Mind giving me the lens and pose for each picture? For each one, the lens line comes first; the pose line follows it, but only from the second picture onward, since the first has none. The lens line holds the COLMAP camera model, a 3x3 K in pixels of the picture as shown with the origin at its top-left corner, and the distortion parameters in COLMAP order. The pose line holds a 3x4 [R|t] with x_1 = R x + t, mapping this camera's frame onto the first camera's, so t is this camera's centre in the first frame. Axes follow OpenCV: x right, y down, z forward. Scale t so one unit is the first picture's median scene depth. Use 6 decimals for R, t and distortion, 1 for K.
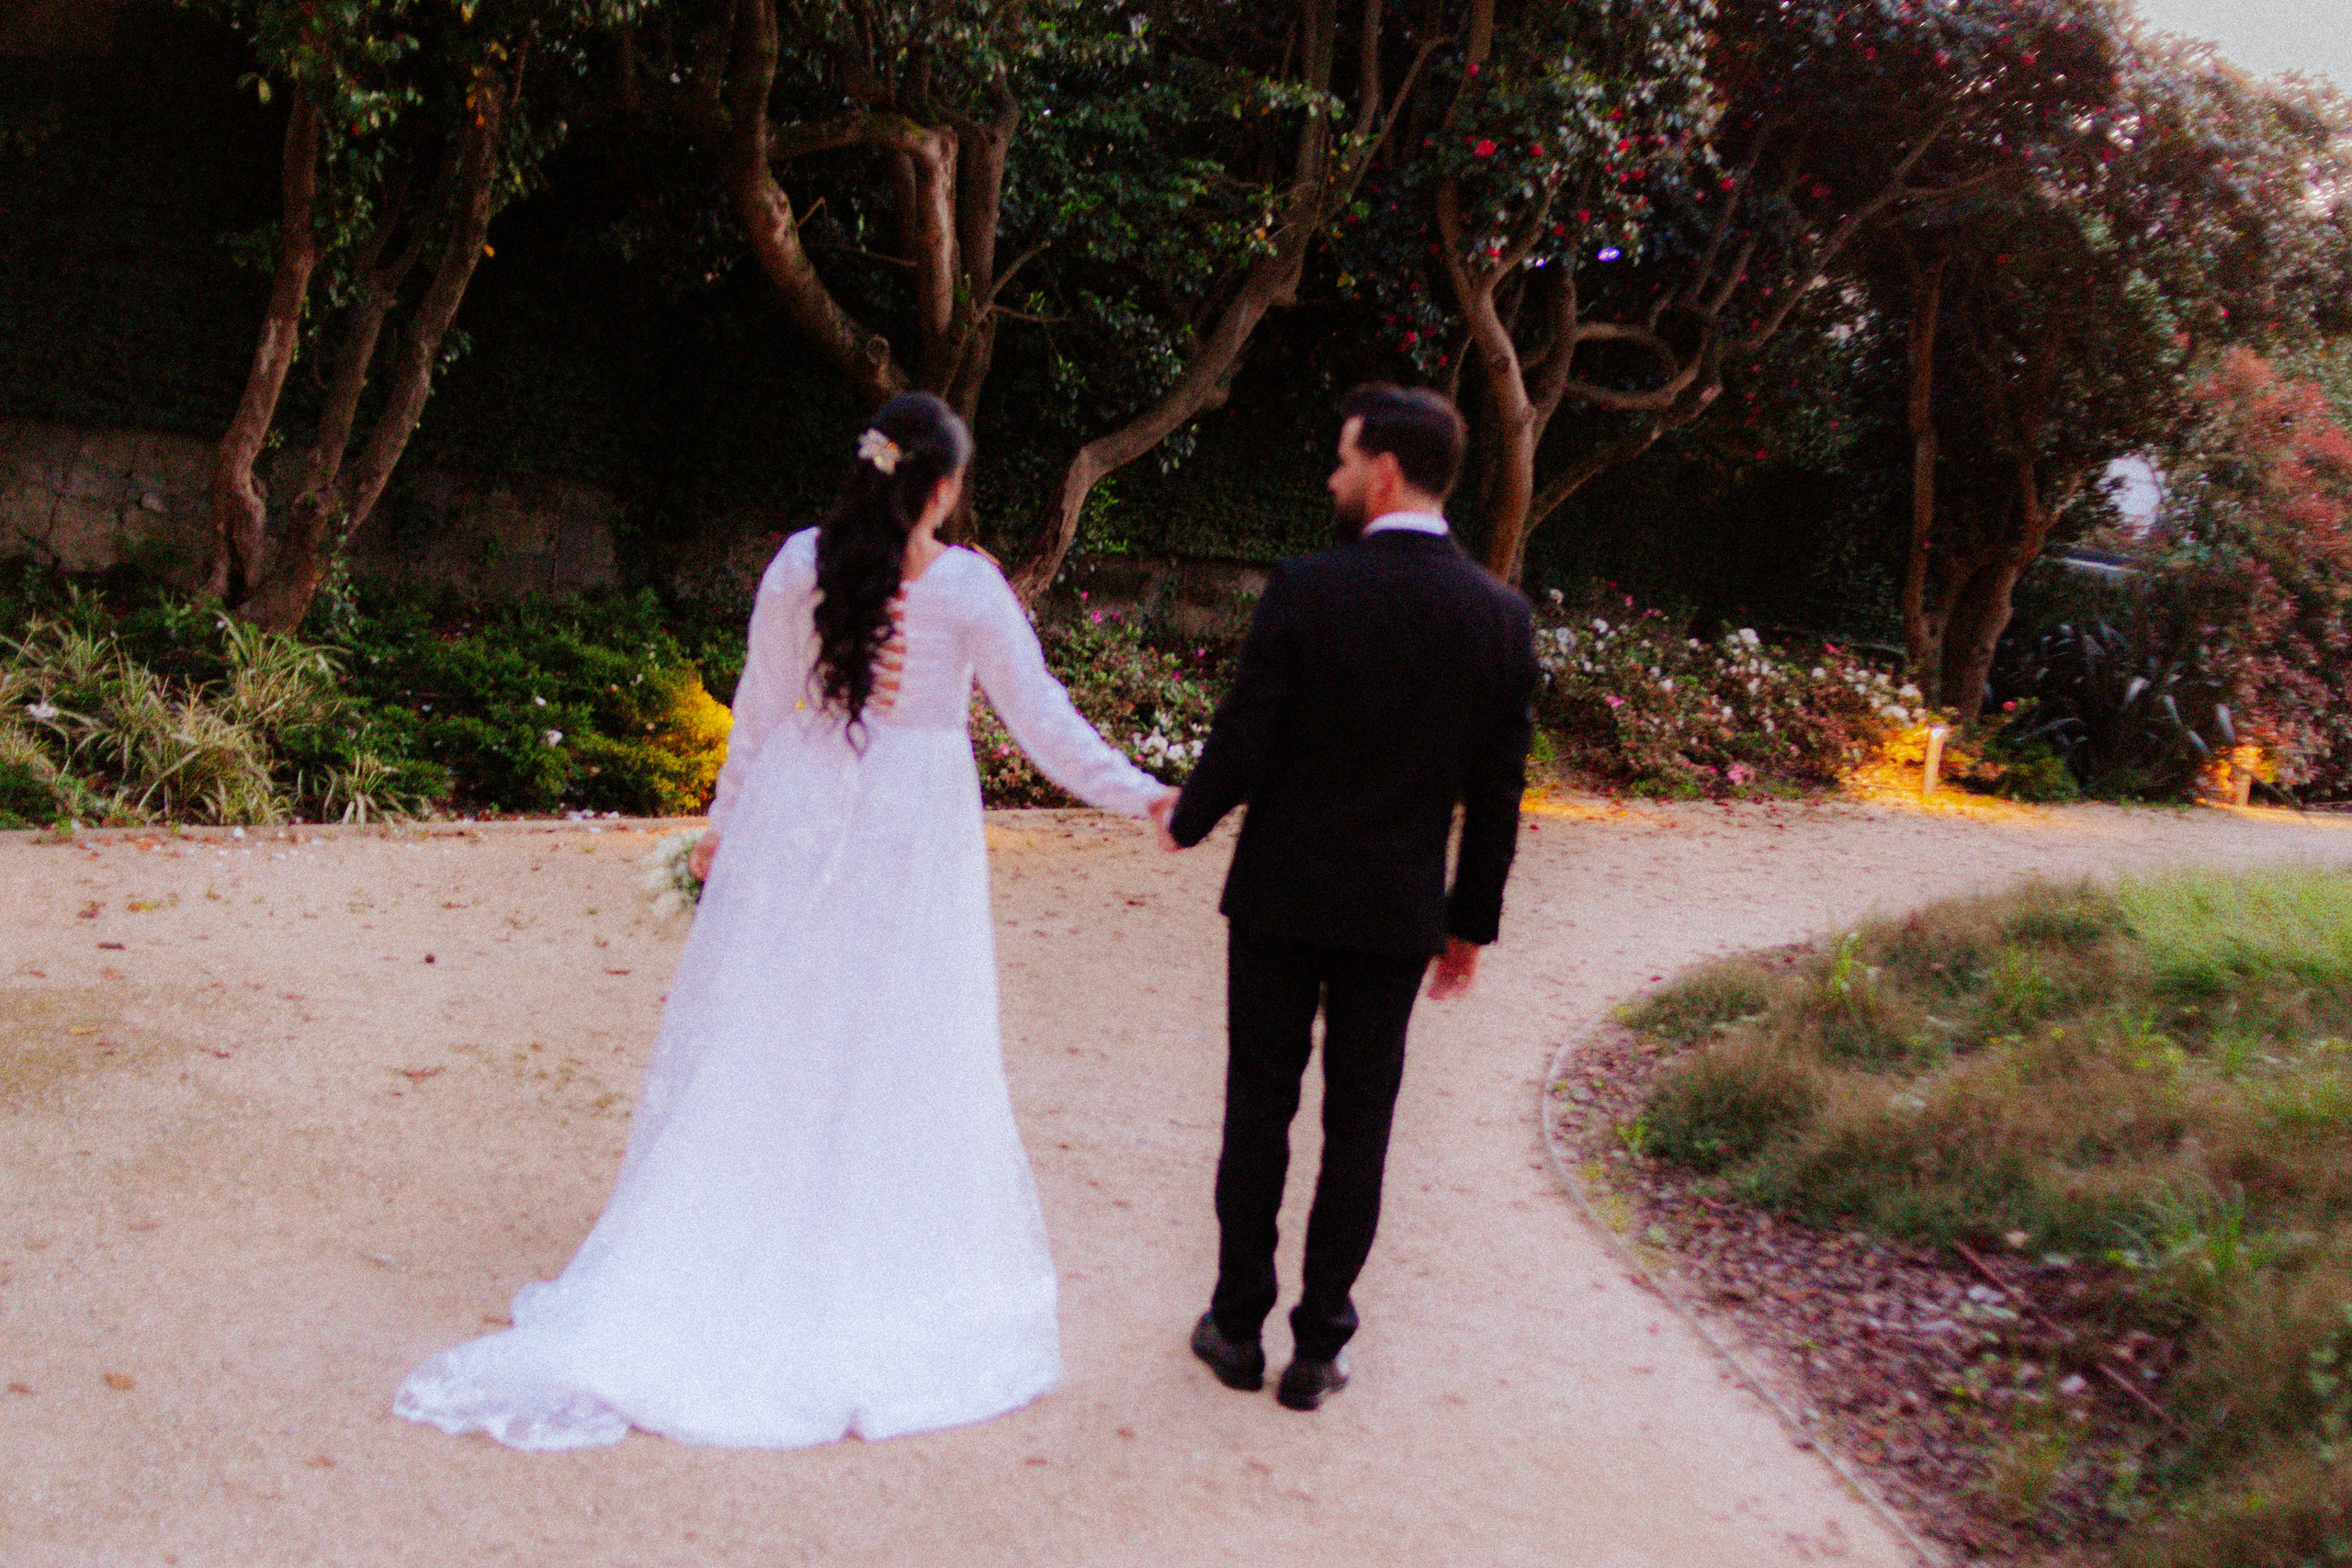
lens RADIAL K [[2802.4, 0, 1209.0], [0, 2802.4, 782.3], [0, 0, 1]] dist [-0.011123, 0.012356]
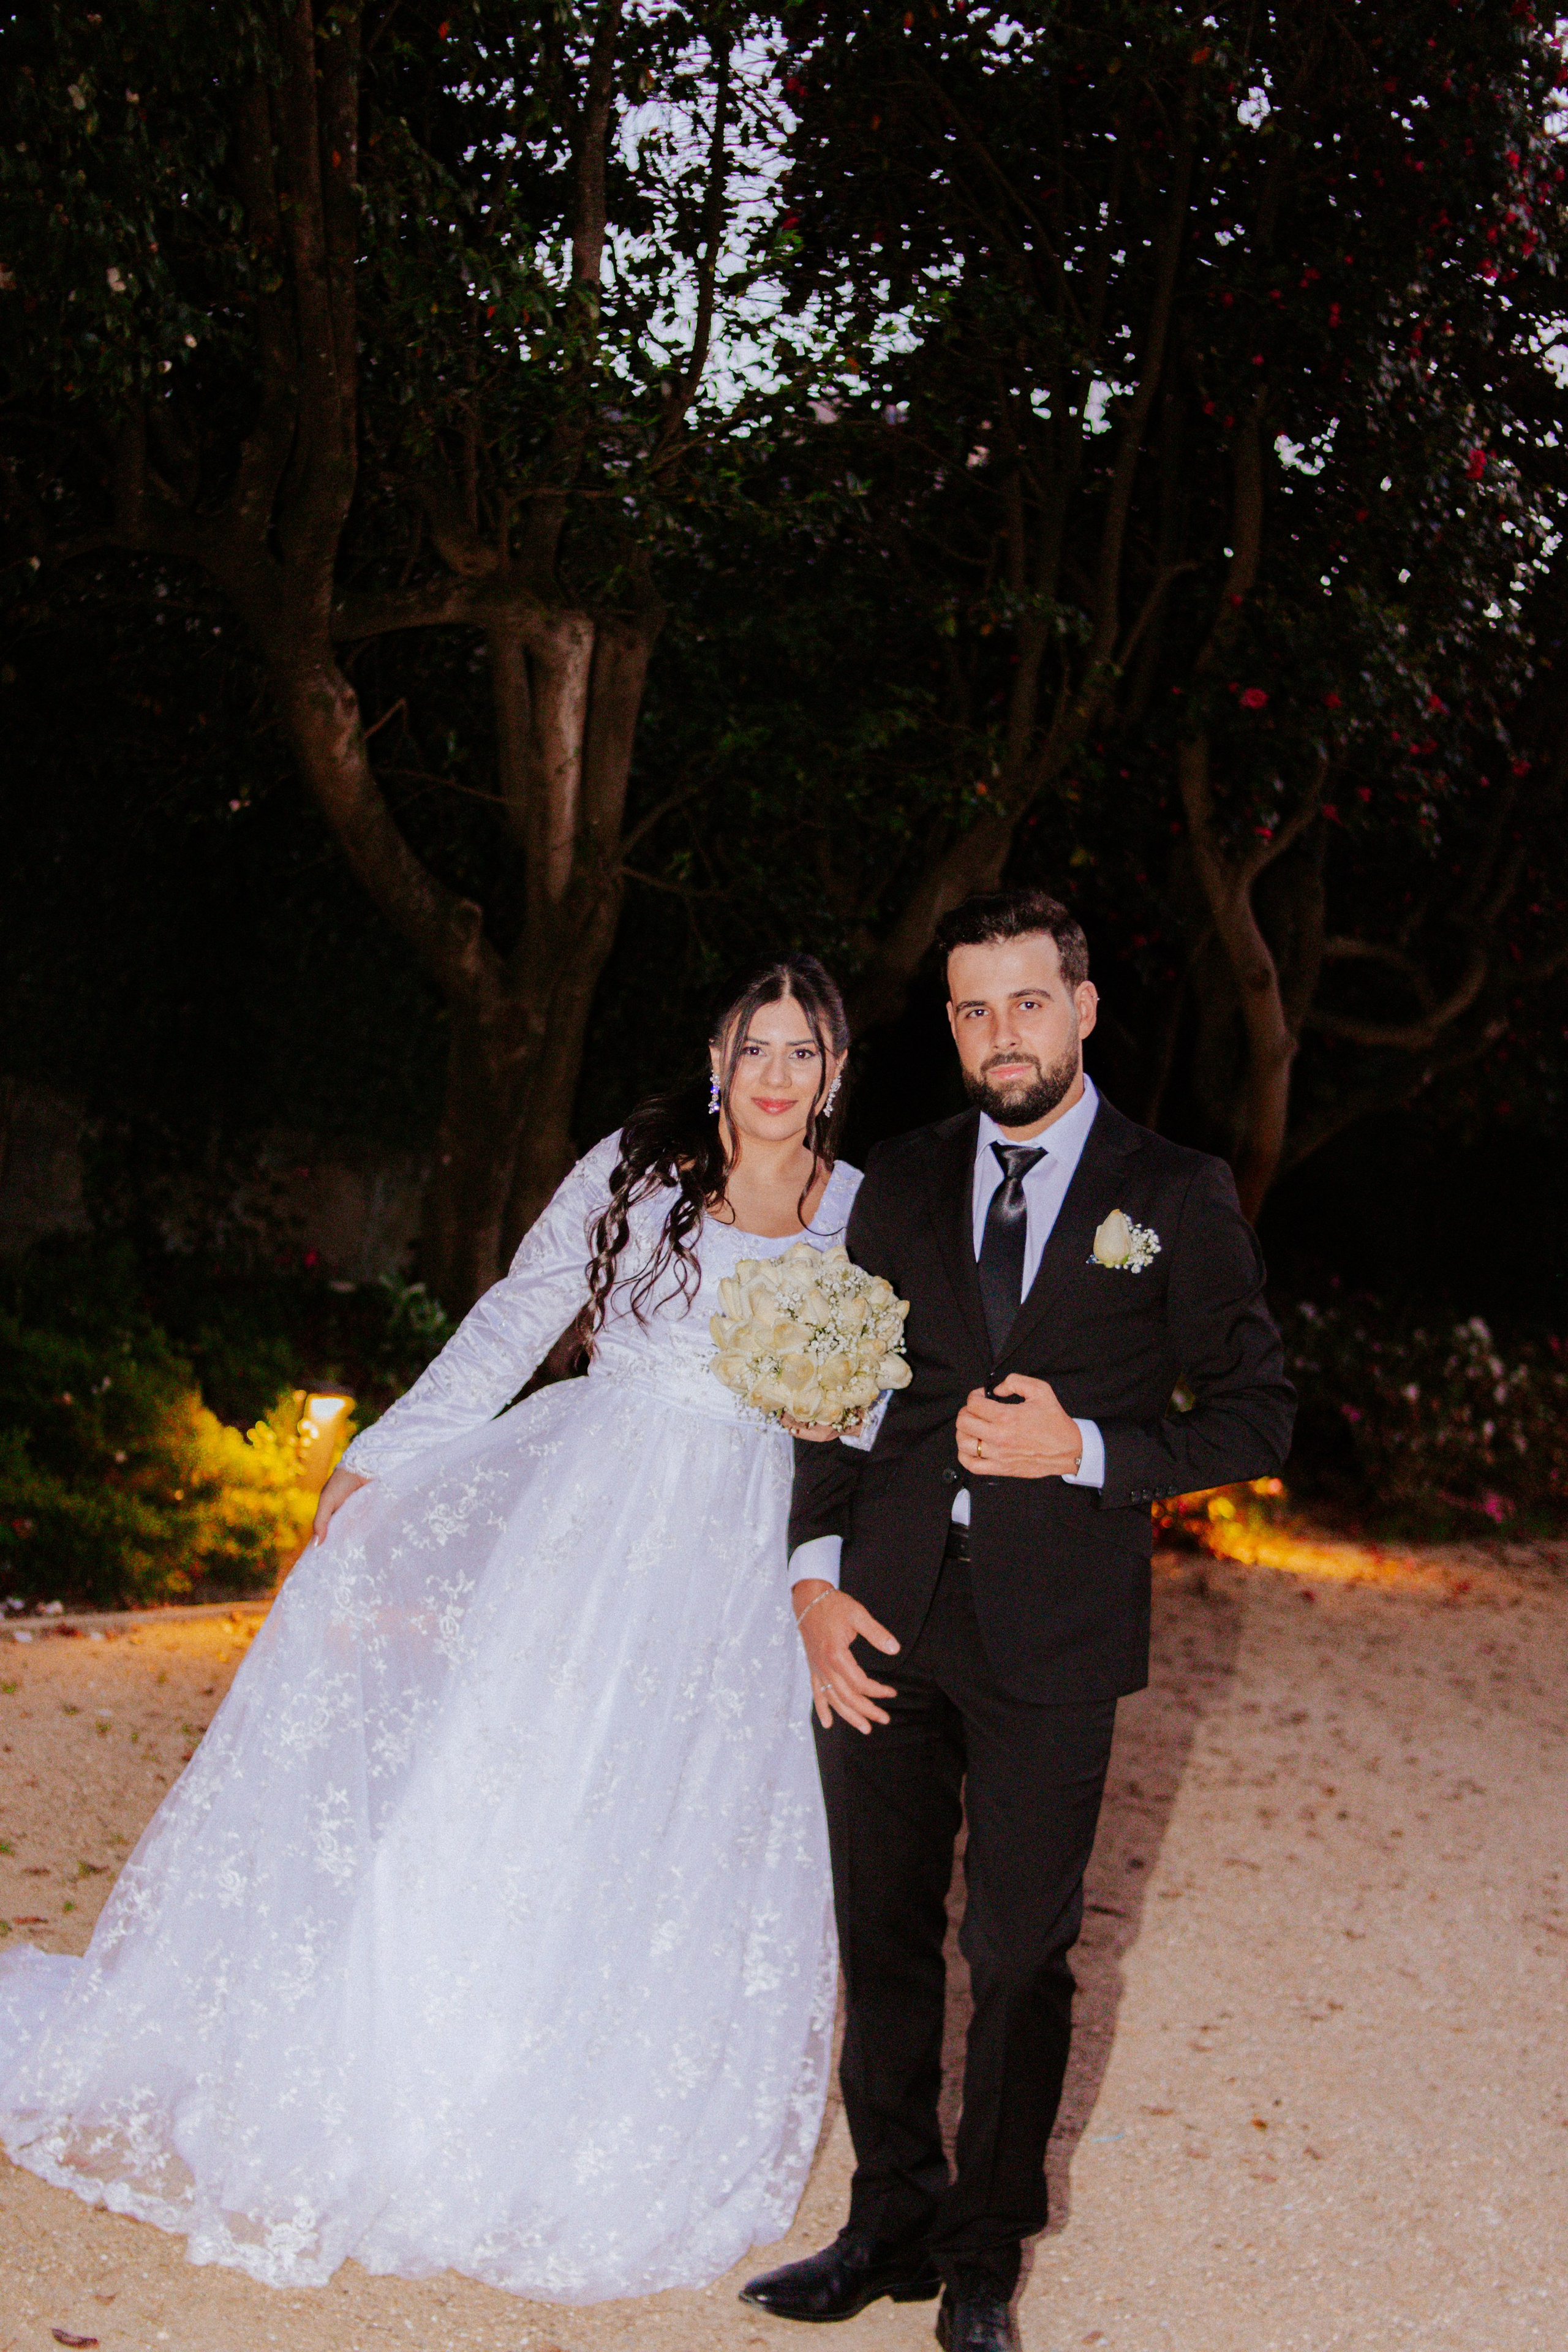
lens RADIAL K [[2777.8, 0, 785.5], [0, 2777.8, 1181.7], [0, 0, 1]] dist [-0.007829, 0.014055]
pose [[0.998738, 0.033530, 0.037382, -0.060069], [-0.030264, 0.995941, -0.084769, -0.029680], [-0.040073, 0.083531, 0.995699, 0.292058]]
